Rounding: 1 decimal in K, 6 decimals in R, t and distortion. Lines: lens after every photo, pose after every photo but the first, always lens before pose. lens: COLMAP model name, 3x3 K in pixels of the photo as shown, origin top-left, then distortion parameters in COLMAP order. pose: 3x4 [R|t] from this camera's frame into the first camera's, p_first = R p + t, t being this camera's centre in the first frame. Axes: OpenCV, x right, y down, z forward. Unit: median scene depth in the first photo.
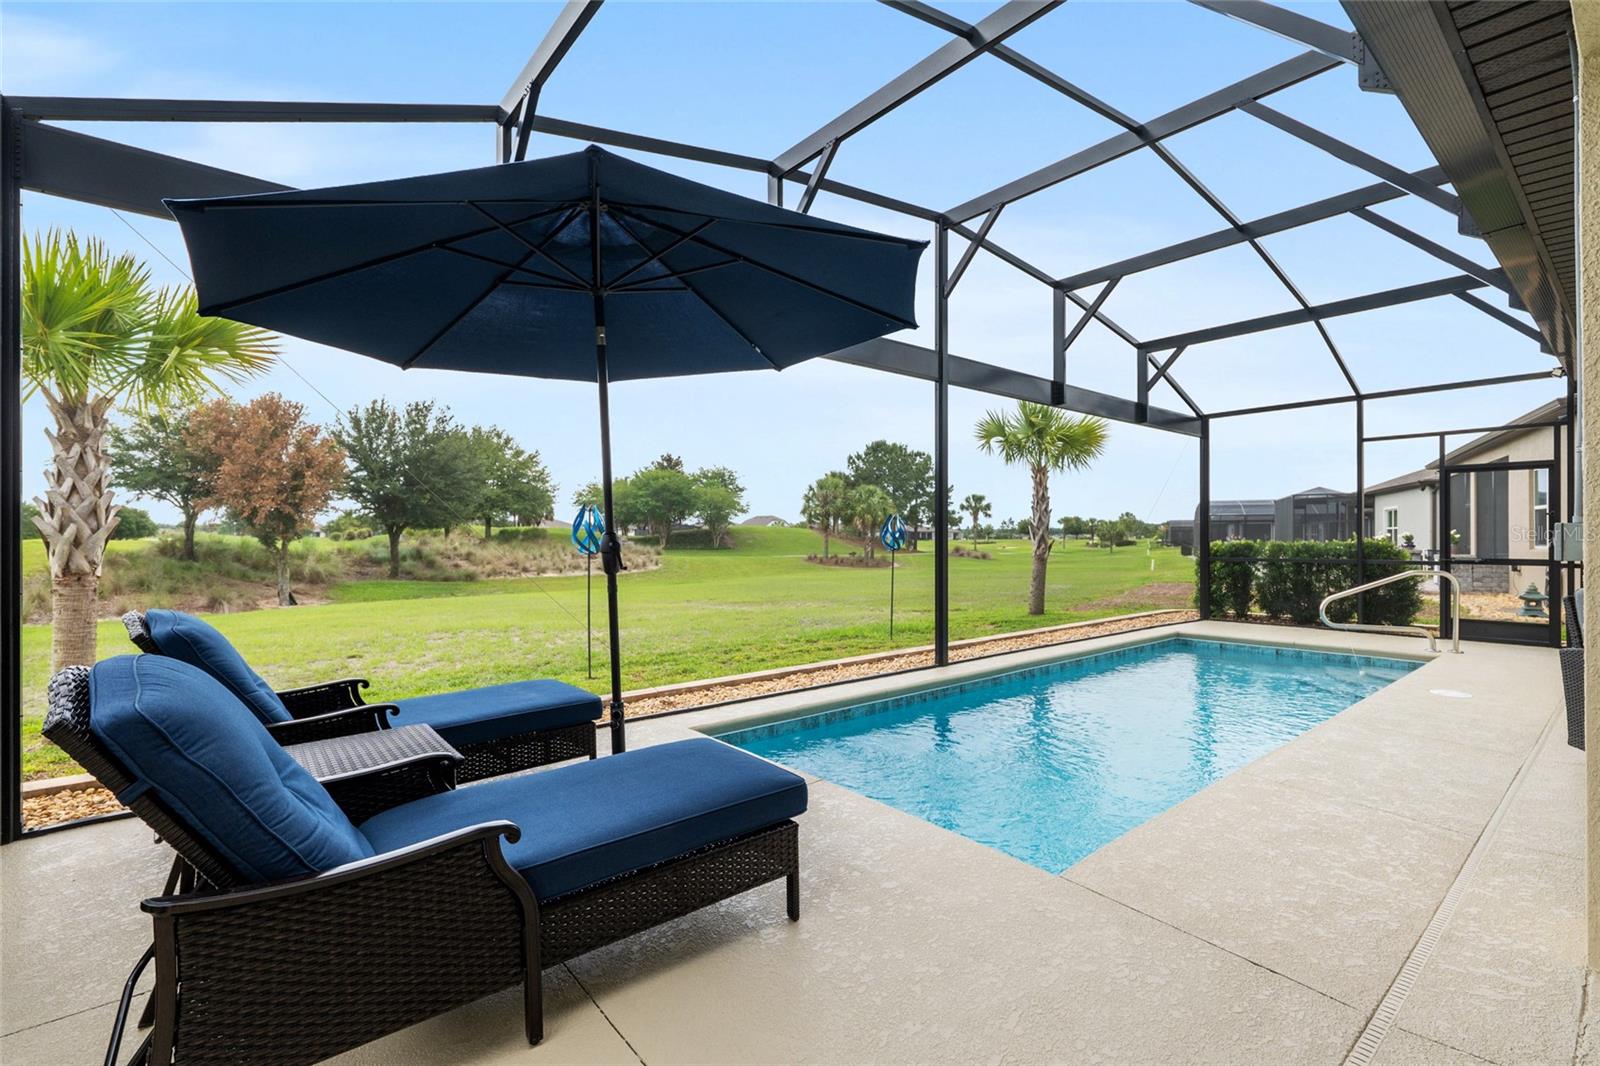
lens RADIAL K [[719.3, 0, 794.6], [0, 719.3, 534.1], [0, 0, 1]] dist [-0.000392, -0.000633]
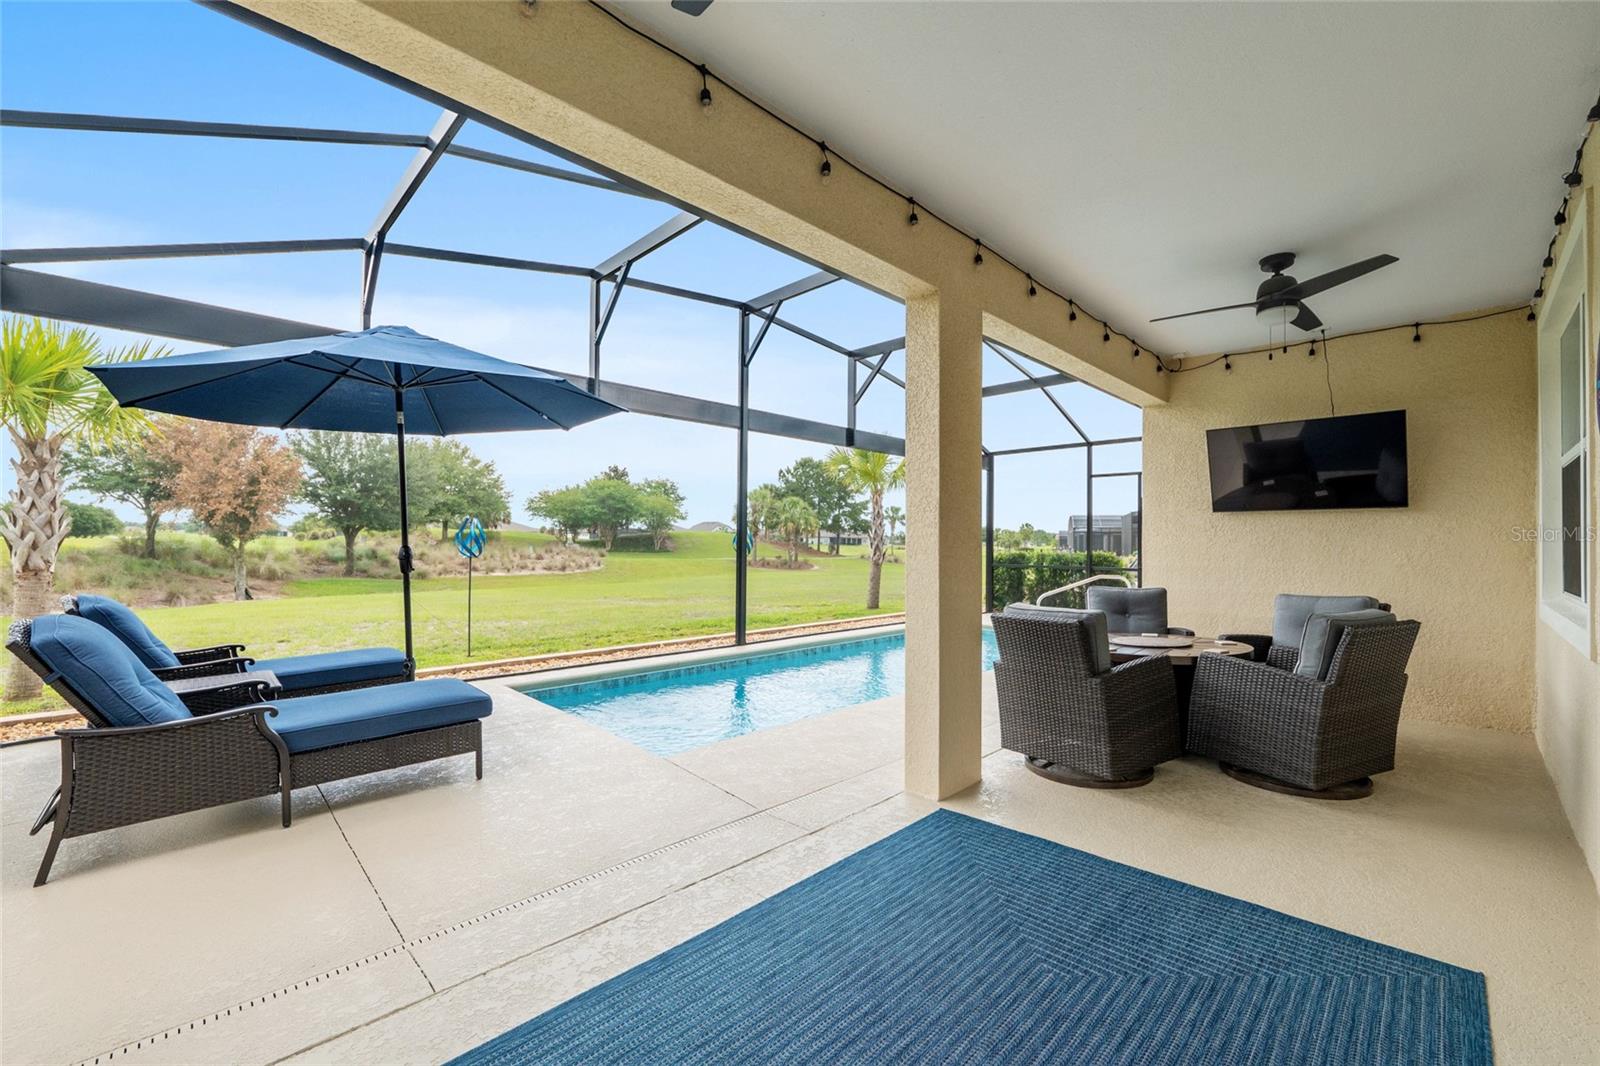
lens RADIAL K [[650.6, 0, 792.6], [0, 650.6, 533.9], [0, 0, 1]] dist [-0.010635, -0.000210]
pose [[0.996776, 0.011760, 0.079368, 0.051156], [-0.011152, 0.999905, -0.008094, -0.002987], [-0.079456, 0.007183, 0.996813, -0.049054]]
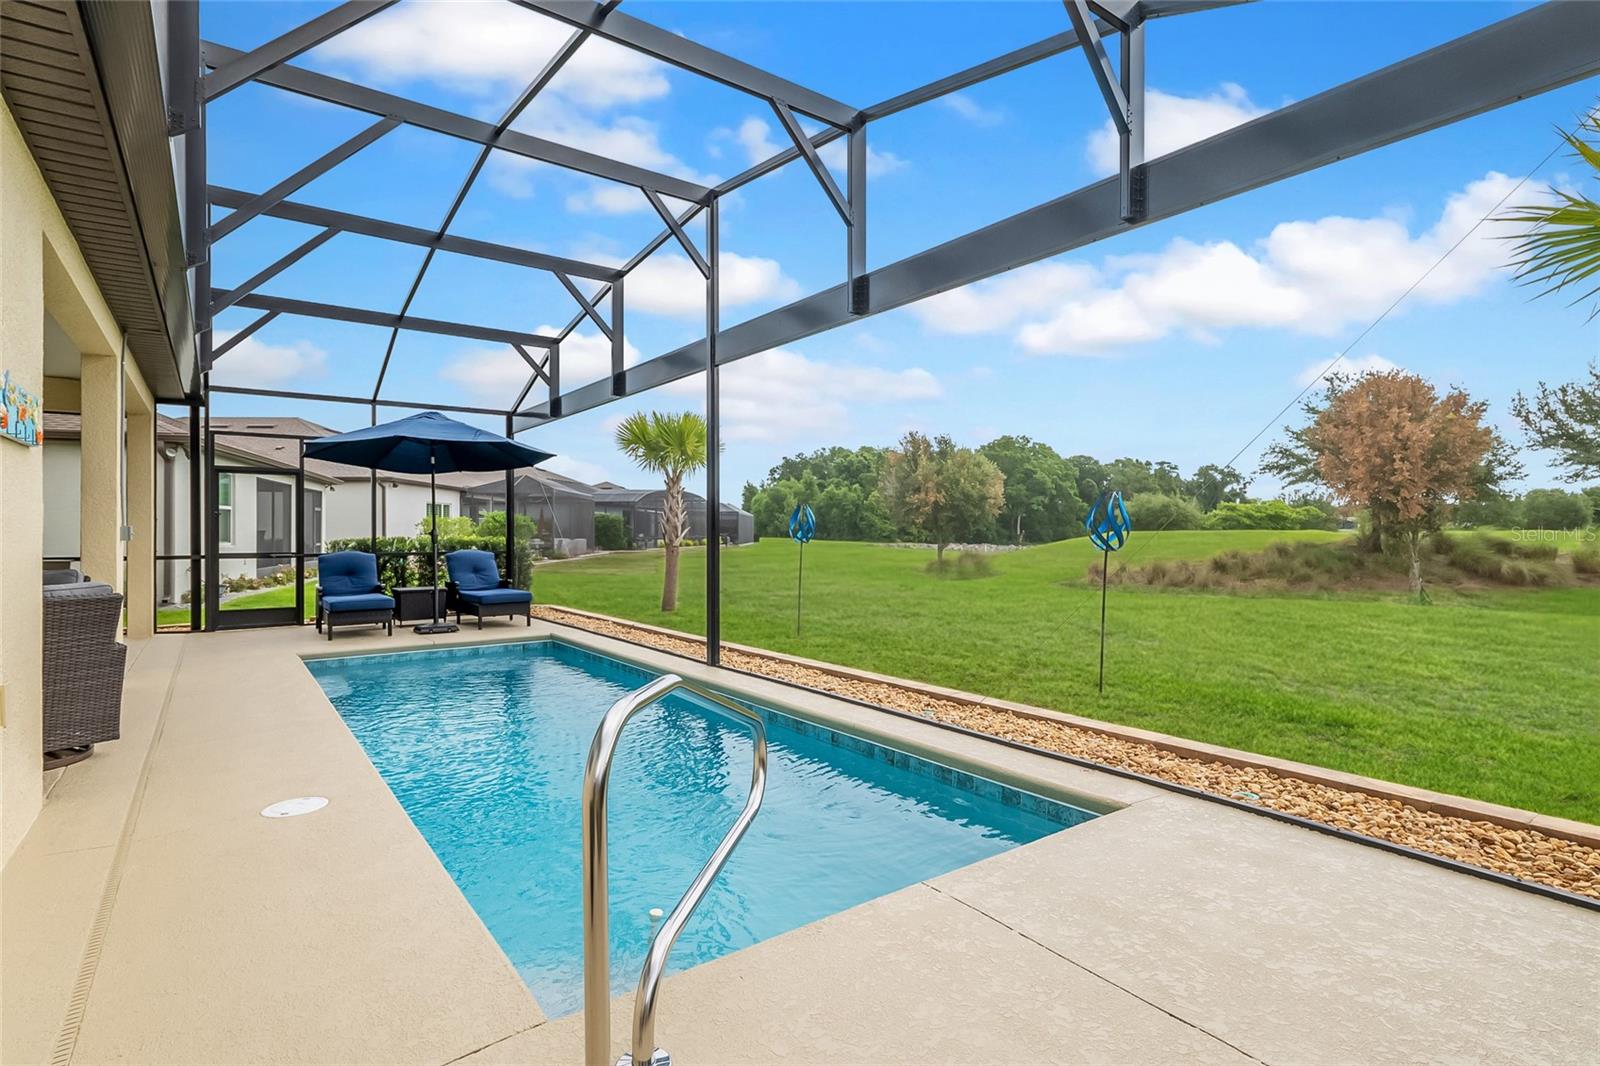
lens RADIAL K [[776.0, 0, 796.1], [0, 776.0, 531.3], [0, 0, 1]] dist [0.002029, 0.000075]
pose [[-0.060420, 0.003448, -0.998167, 0.312565], [0.005776, 0.999978, 0.003105, 0.001146], [0.998156, -0.005578, -0.060438, 0.299564]]
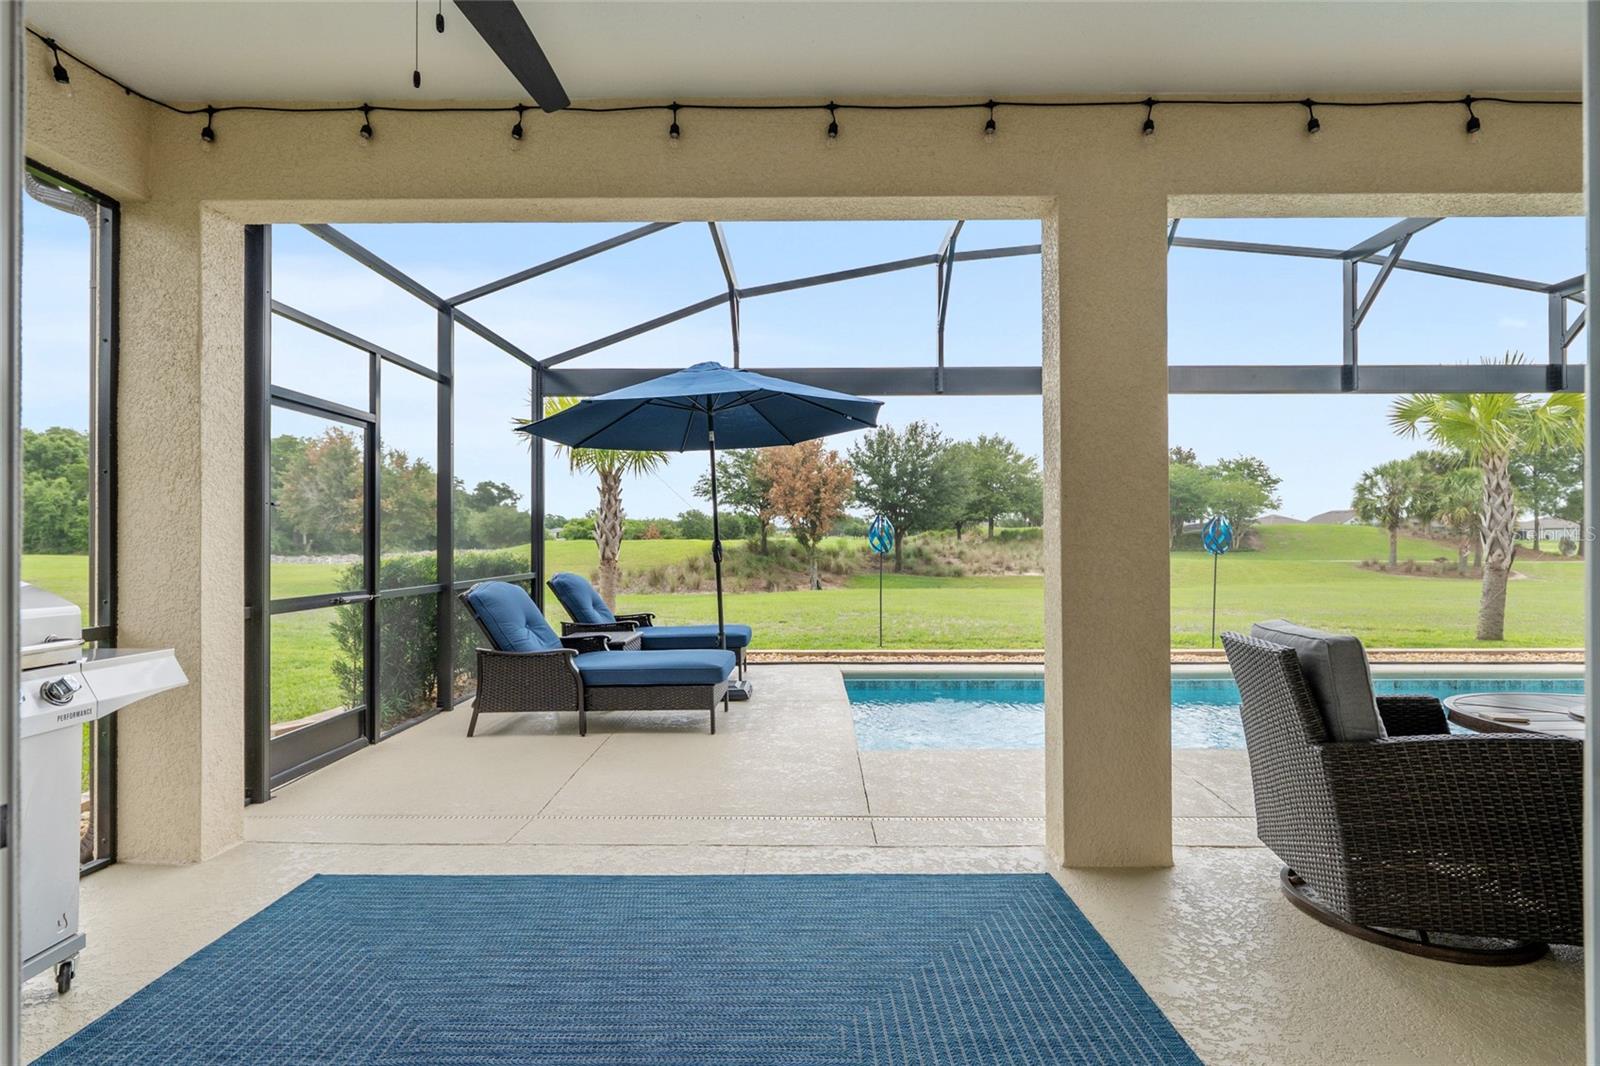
lens RADIAL K [[719.3, 0, 796.8], [0, 719.3, 540.7], [0, 0, 1]] dist [-0.000392, -0.000633]
pose [[0.763729, 0.002593, -0.645532, 0.125559], [0.003417, 0.999962, 0.008059, -0.001921], [0.645528, -0.008361, 0.763691, -0.032739]]
